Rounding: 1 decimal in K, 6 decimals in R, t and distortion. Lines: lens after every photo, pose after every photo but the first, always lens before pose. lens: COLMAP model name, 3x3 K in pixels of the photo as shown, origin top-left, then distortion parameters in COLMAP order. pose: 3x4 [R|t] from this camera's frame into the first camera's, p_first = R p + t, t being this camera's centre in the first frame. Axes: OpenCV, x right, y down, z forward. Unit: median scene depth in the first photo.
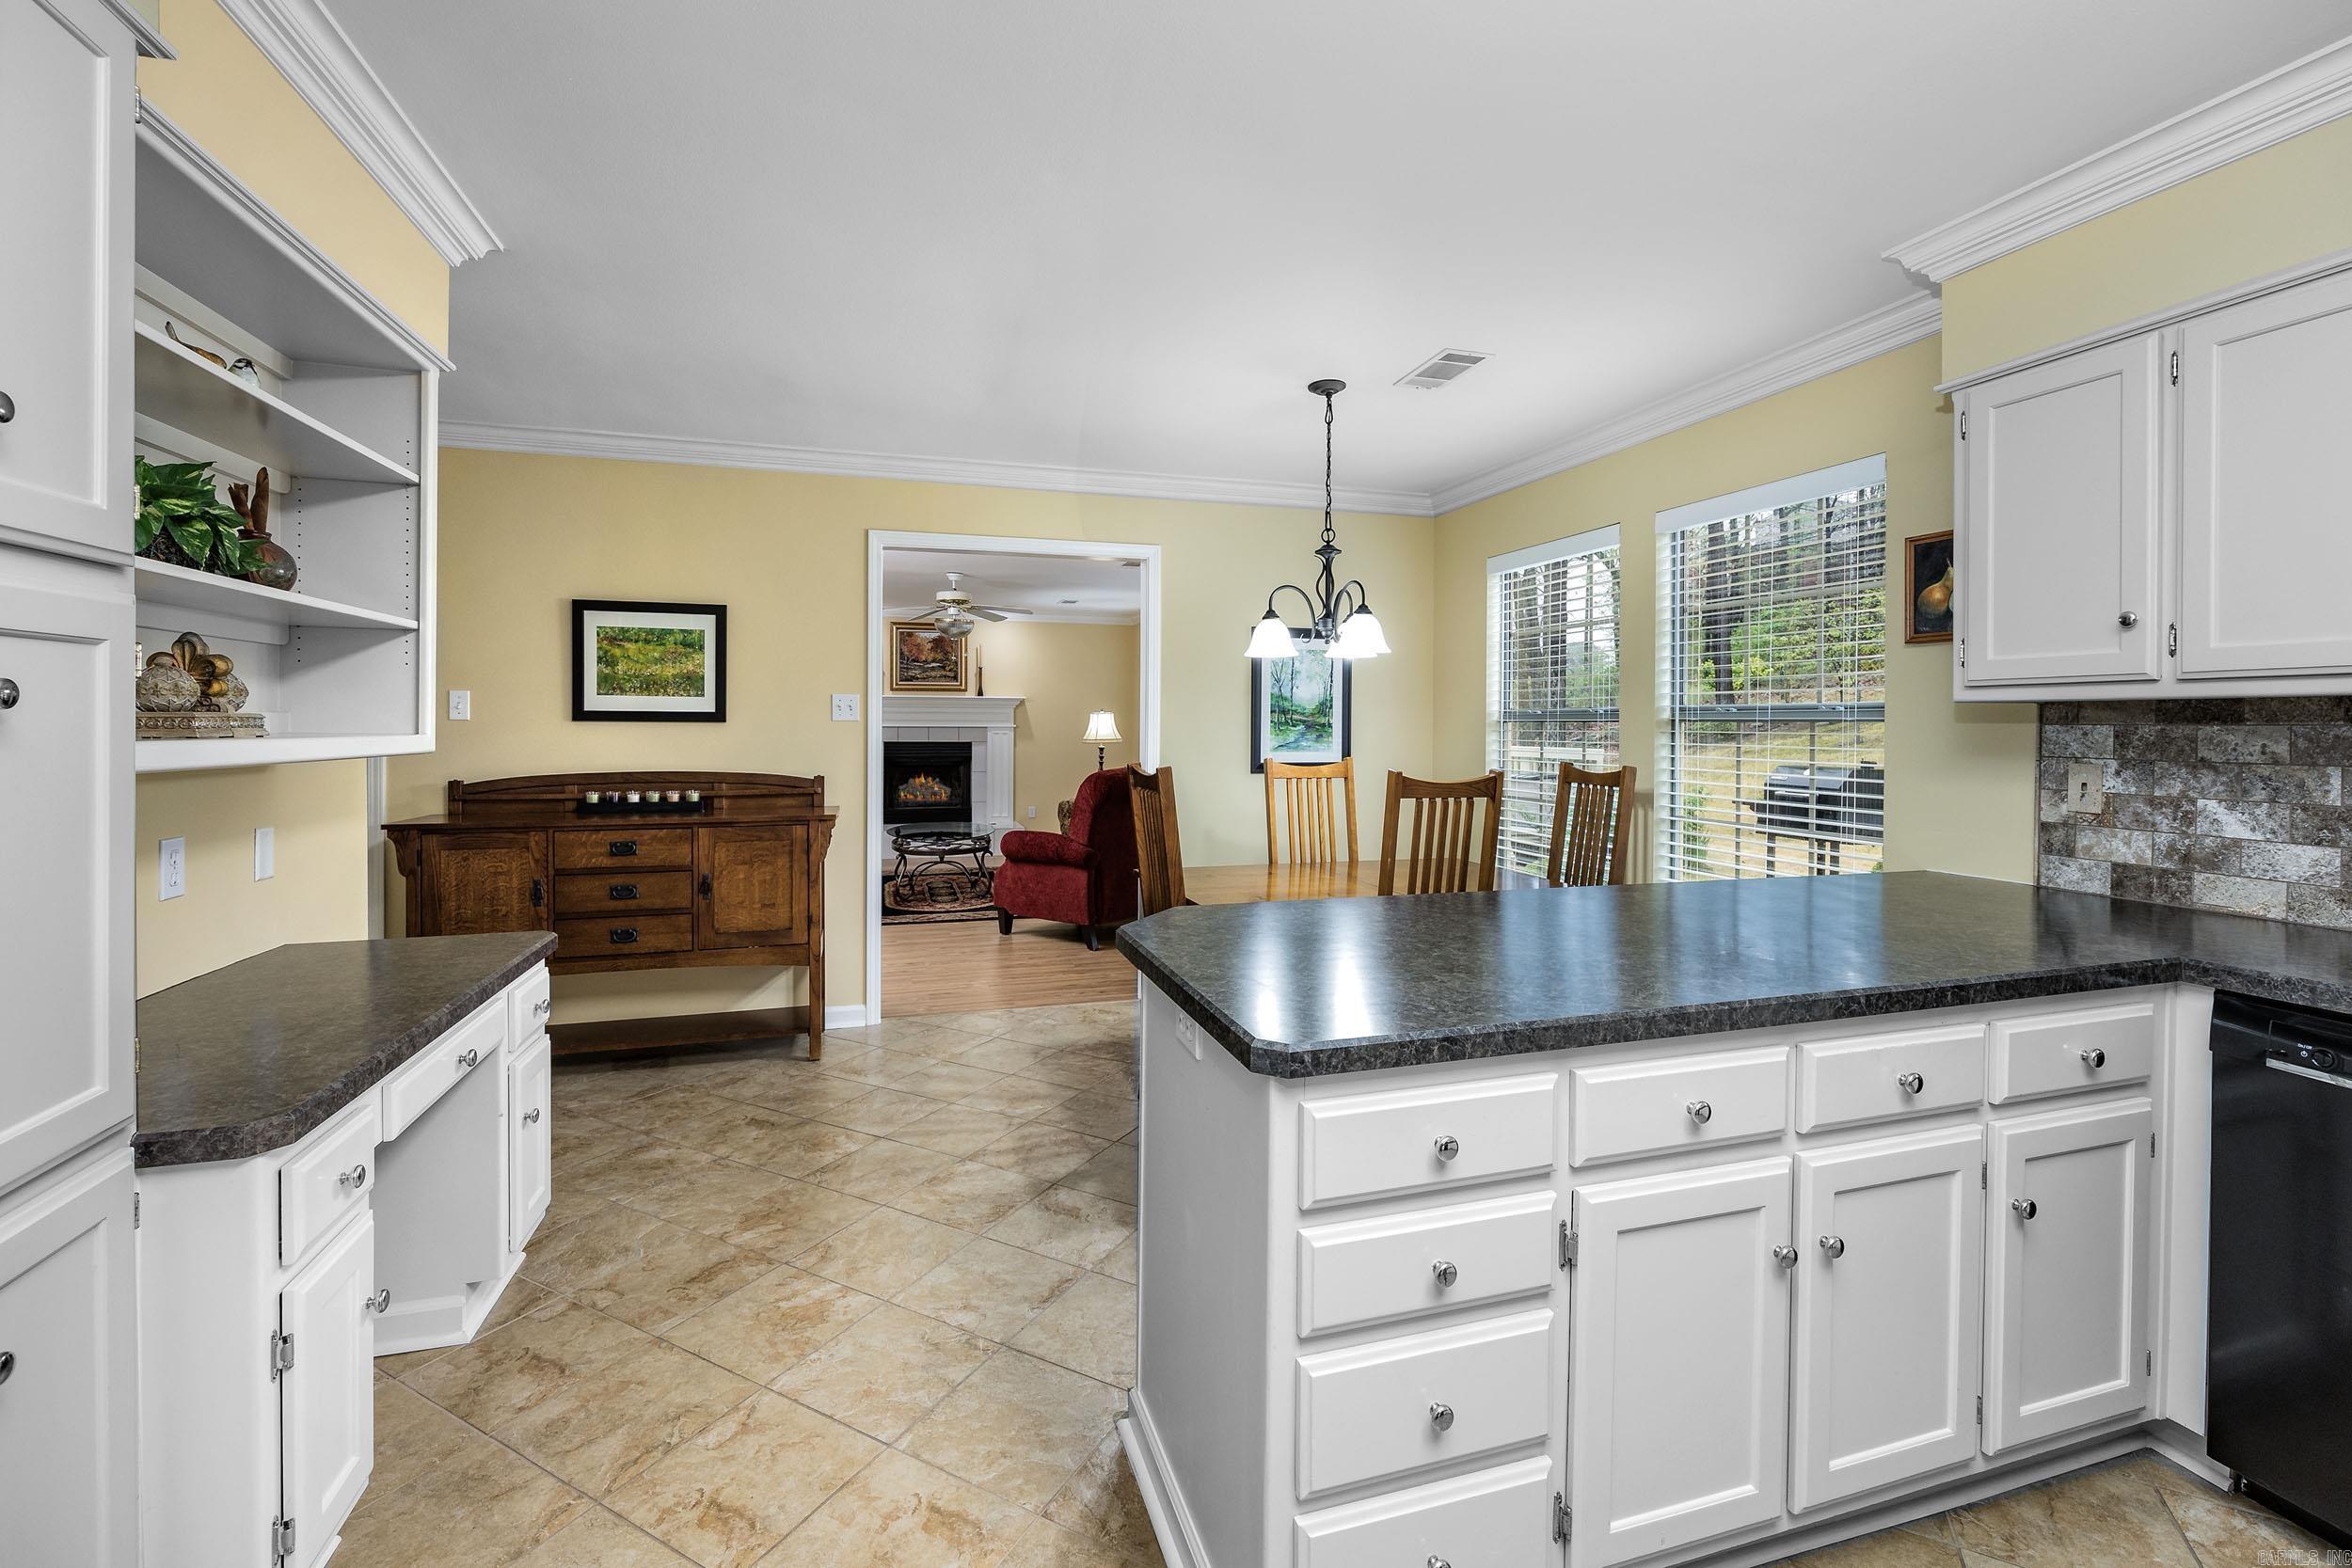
lens RADIAL K [[1010.5, 0, 1171.0], [0, 1010.5, 738.6], [0, 0, 1]] dist [0.001203, 0.000153]
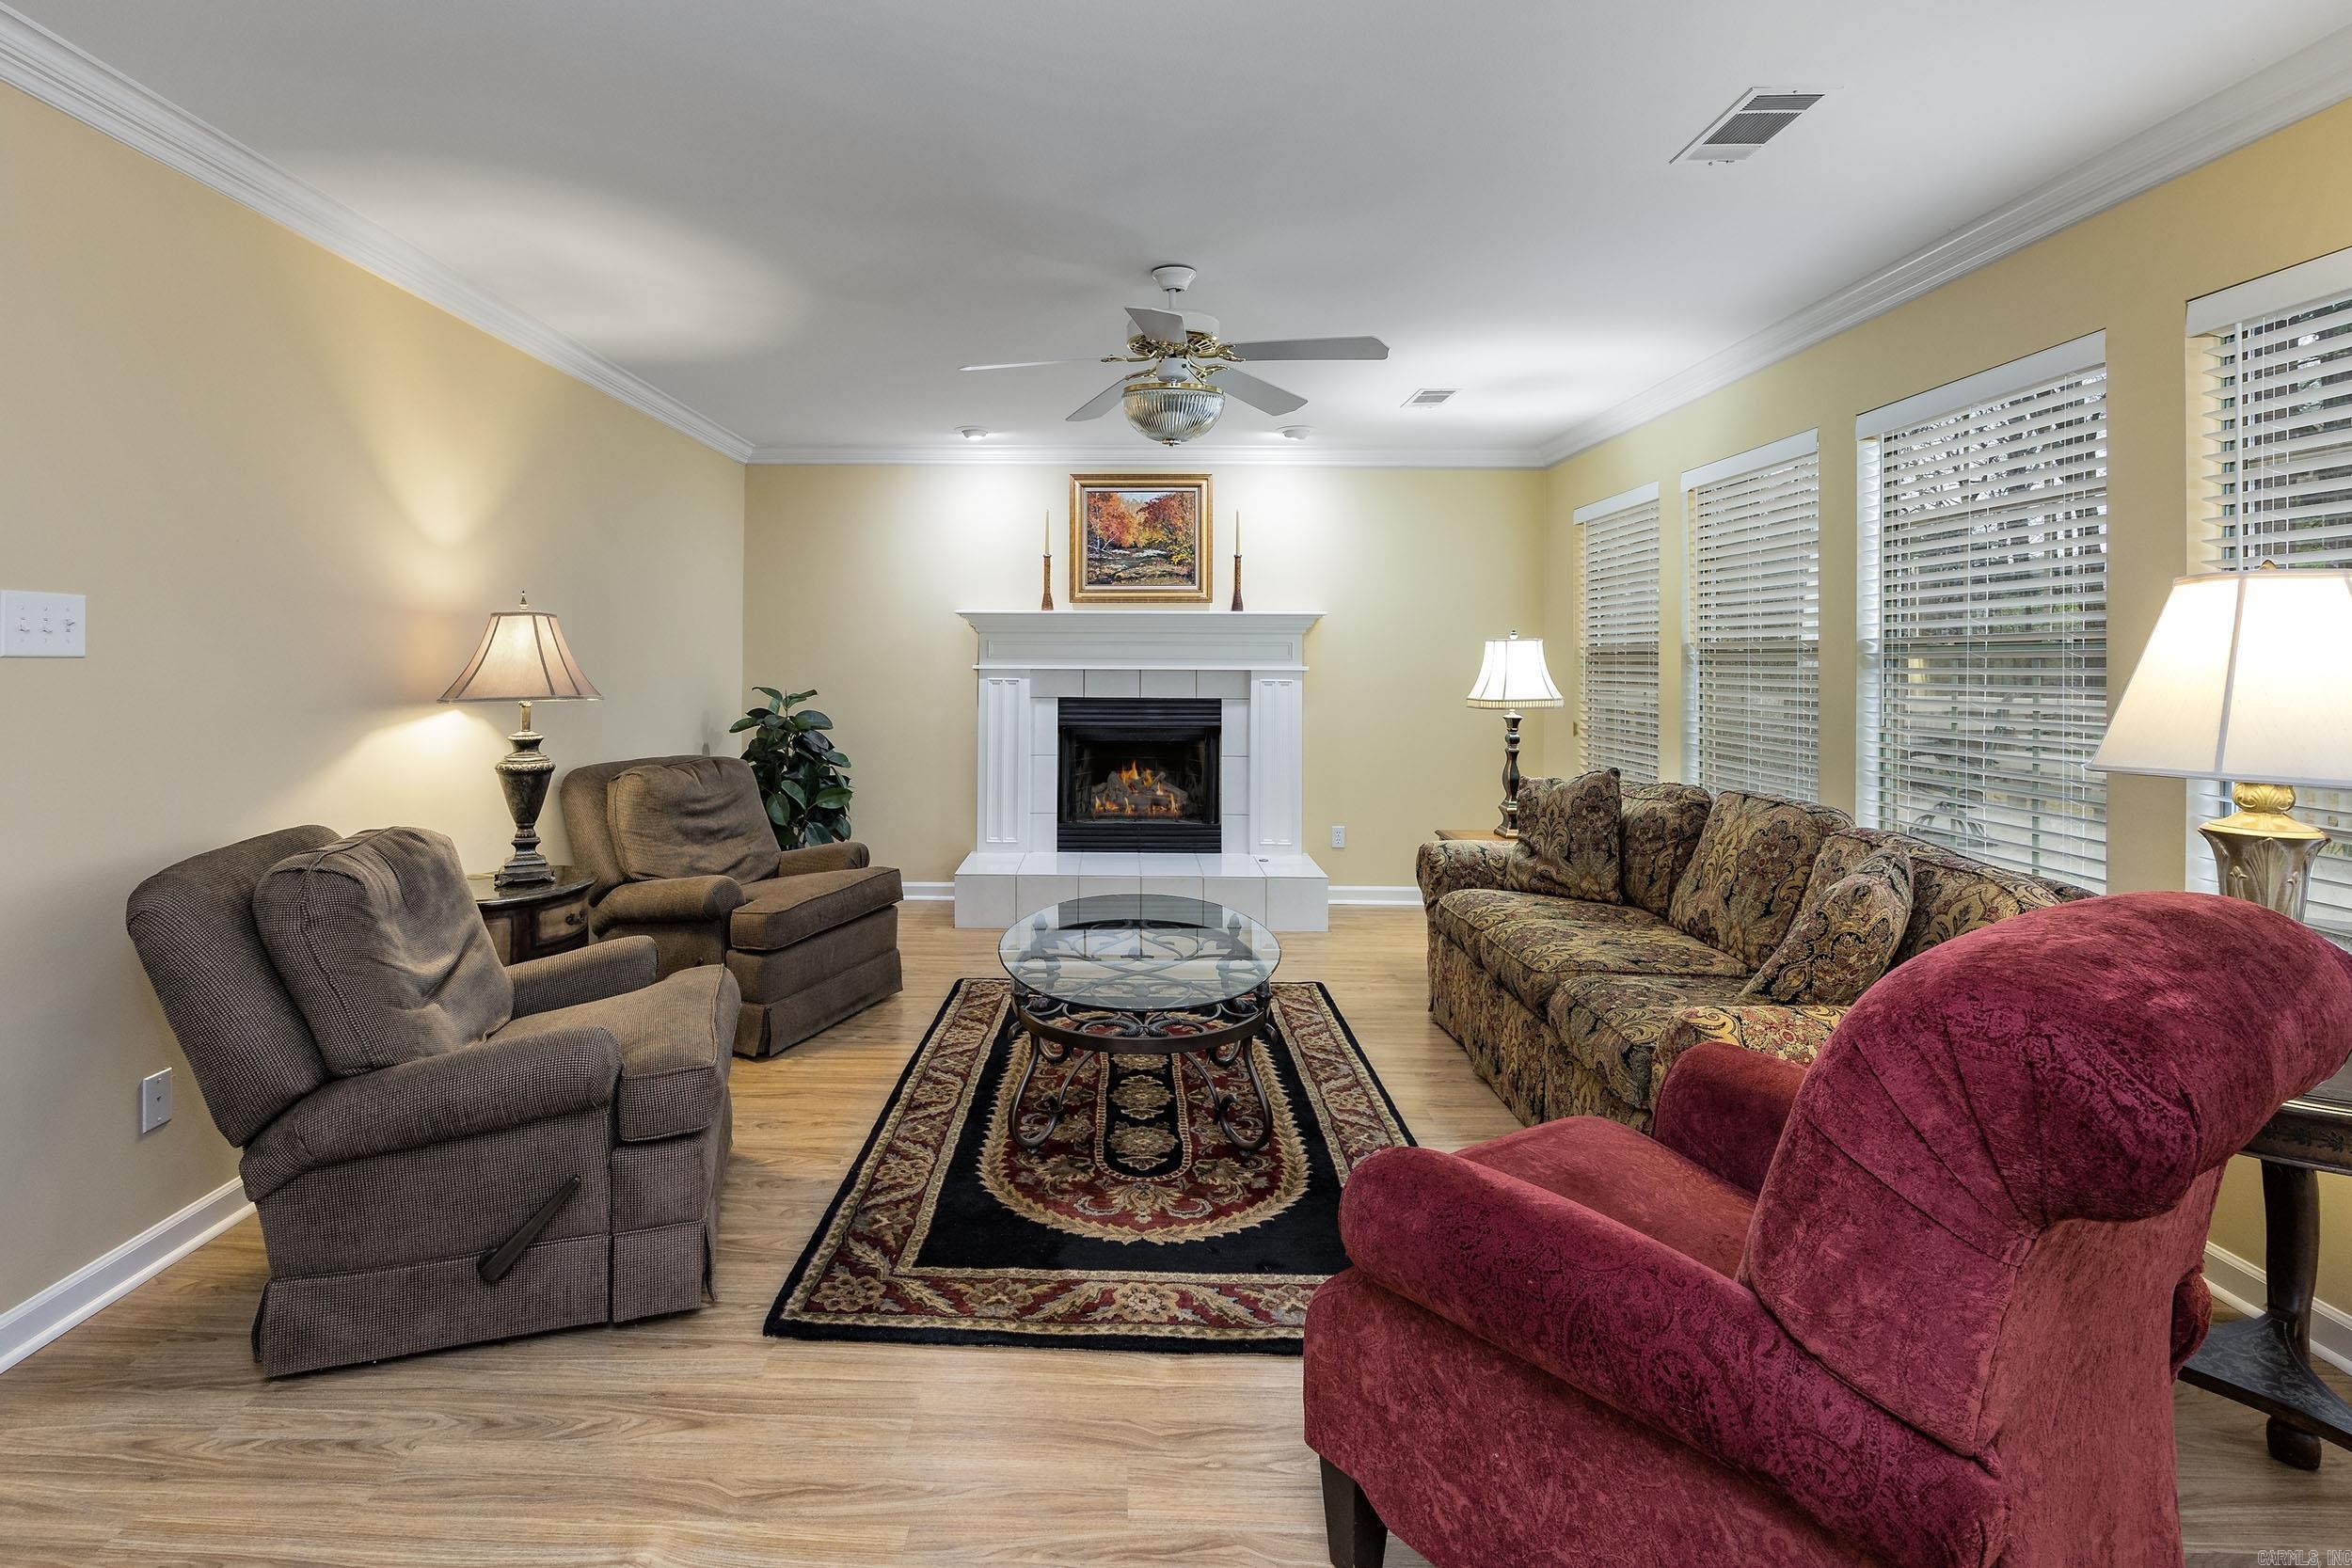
lens RADIAL K [[1132.2, 0, 1071.9], [0, 1132.2, 659.3], [0, 0, 1]] dist [0.000229, 0.000263]
pose [[0.946235, -0.001605, -0.323476, -0.229361], [-0.004920, 0.999801, -0.019352, -0.015875], [0.323443, 0.019903, 0.946038, 1.192200]]
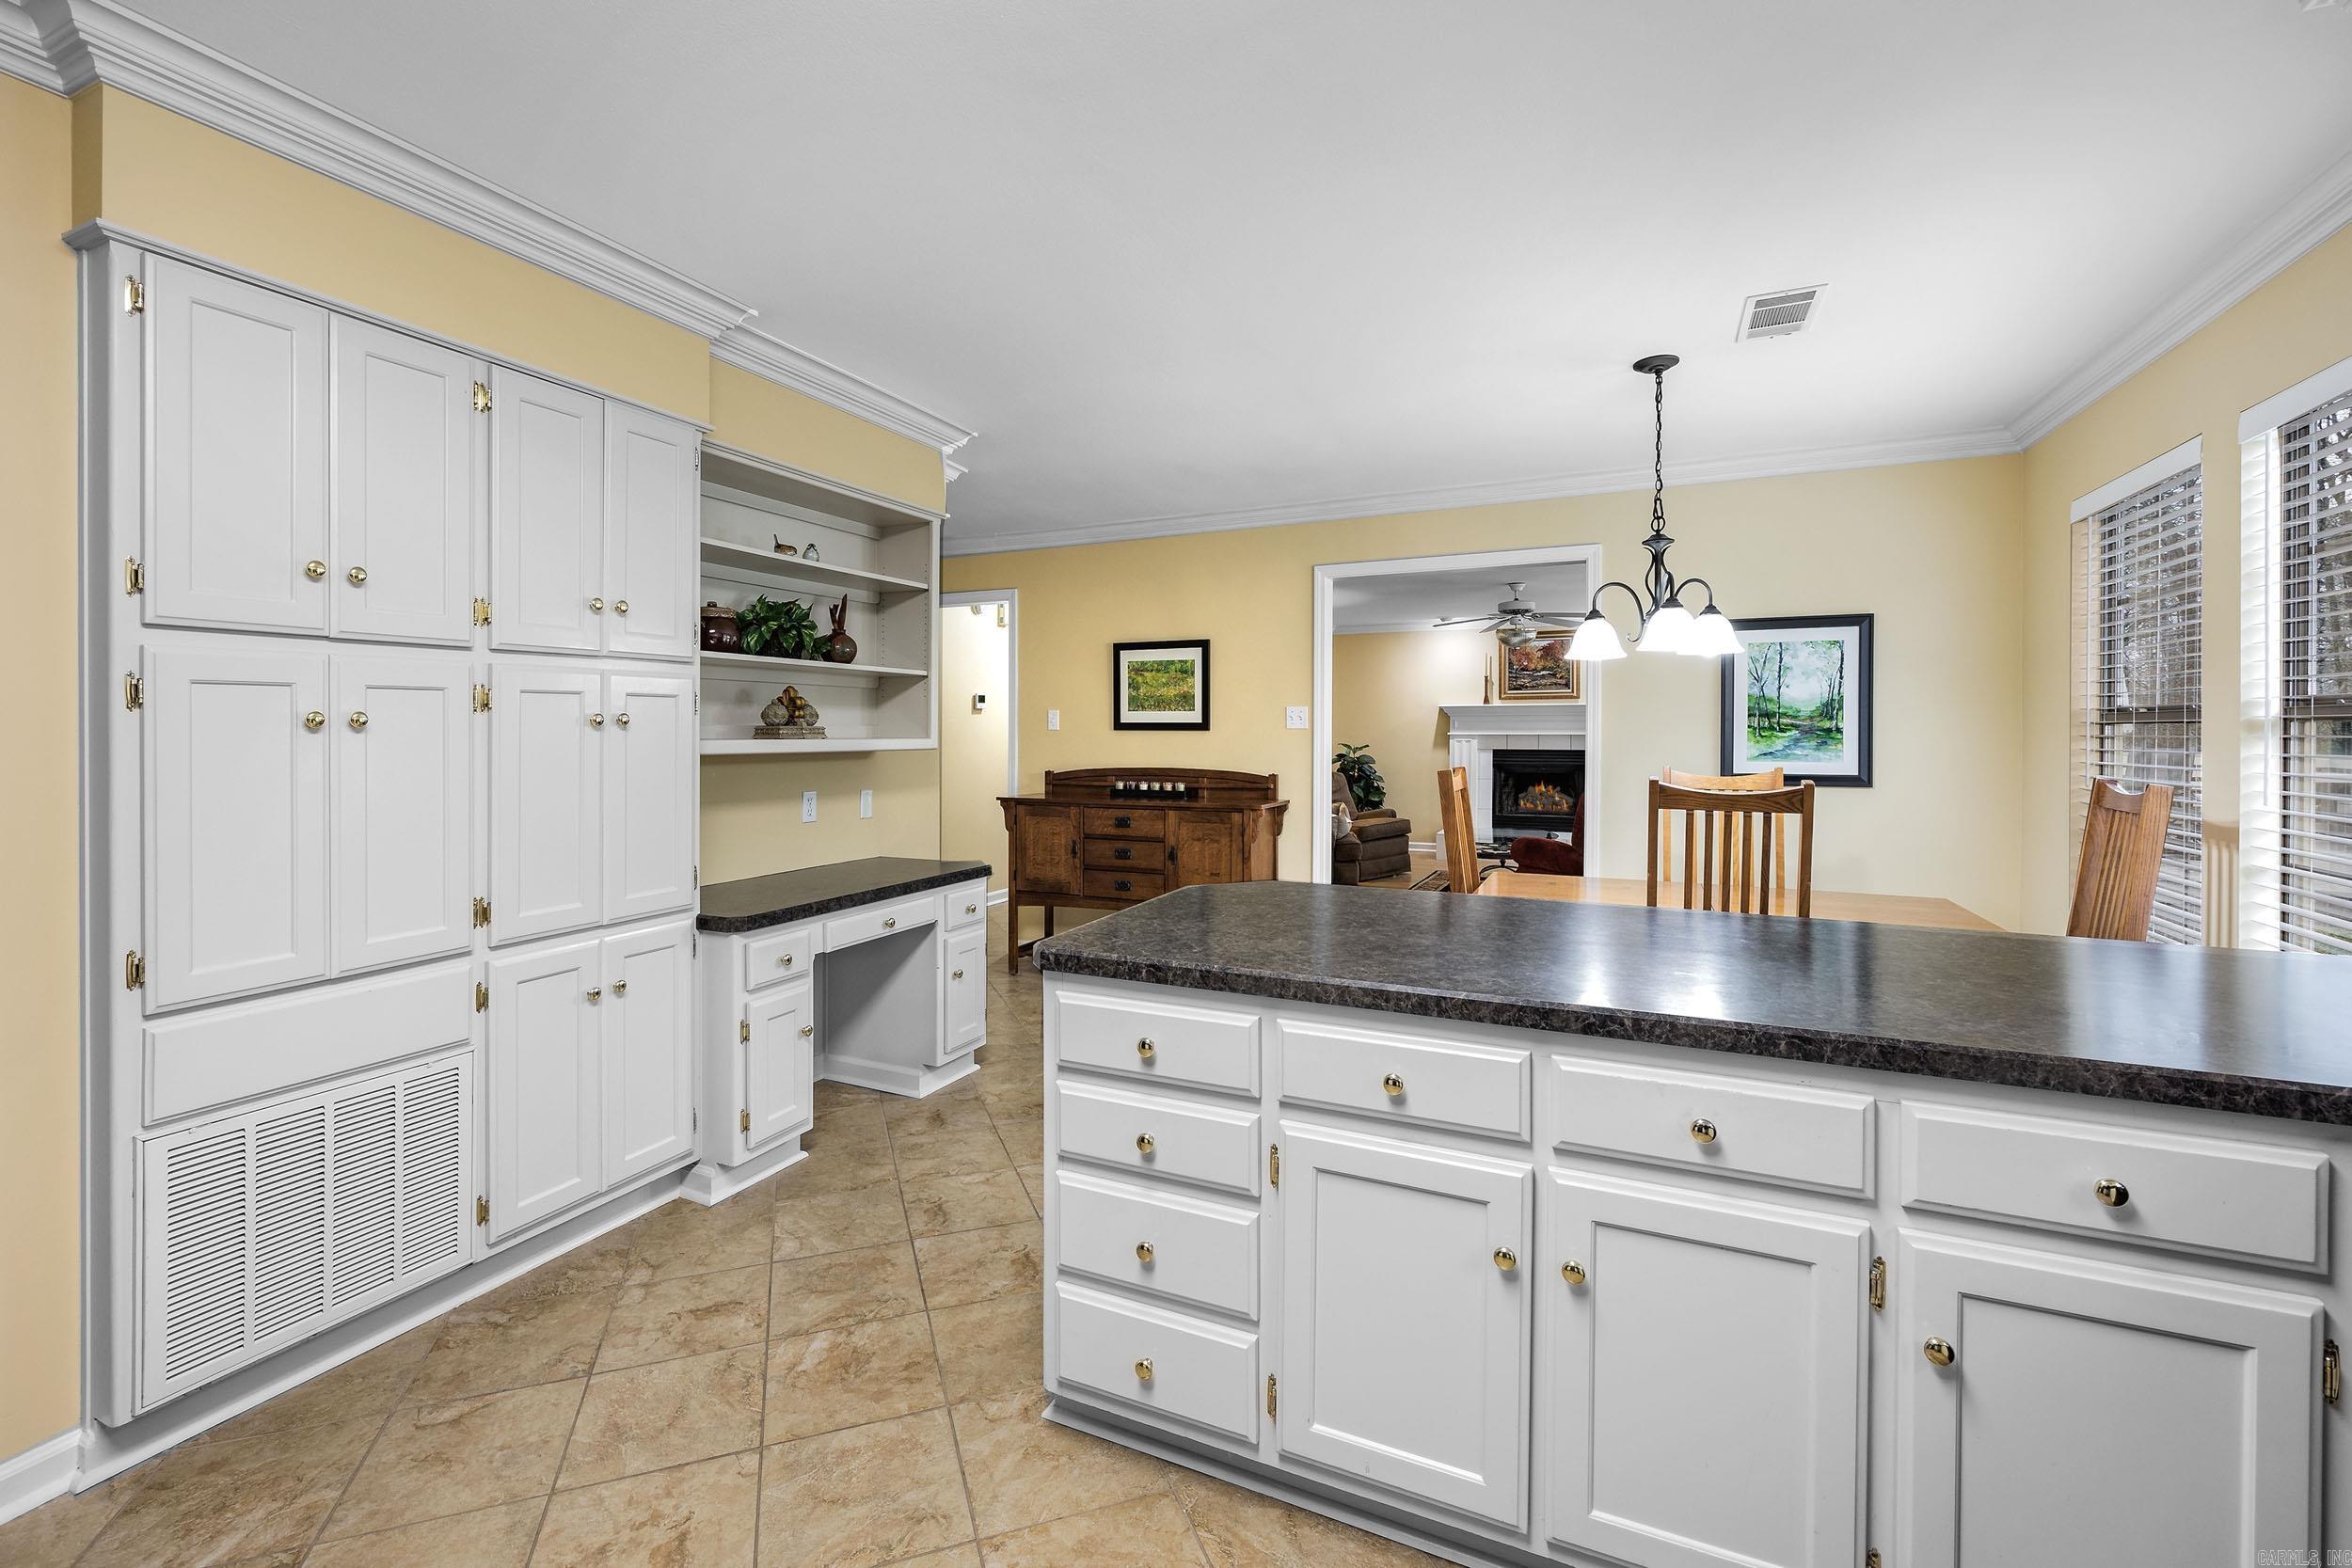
lens RADIAL K [[992.0, 0, 1122.8], [0, 992.0, 735.9], [0, 0, 1]] dist [-0.000353, 0.000051]
pose [[0.730832, -0.001668, -0.682555, 0.356910], [-0.006282, 0.999938, -0.009171, 0.002955], [0.682528, 0.010990, 0.730777, 0.007560]]
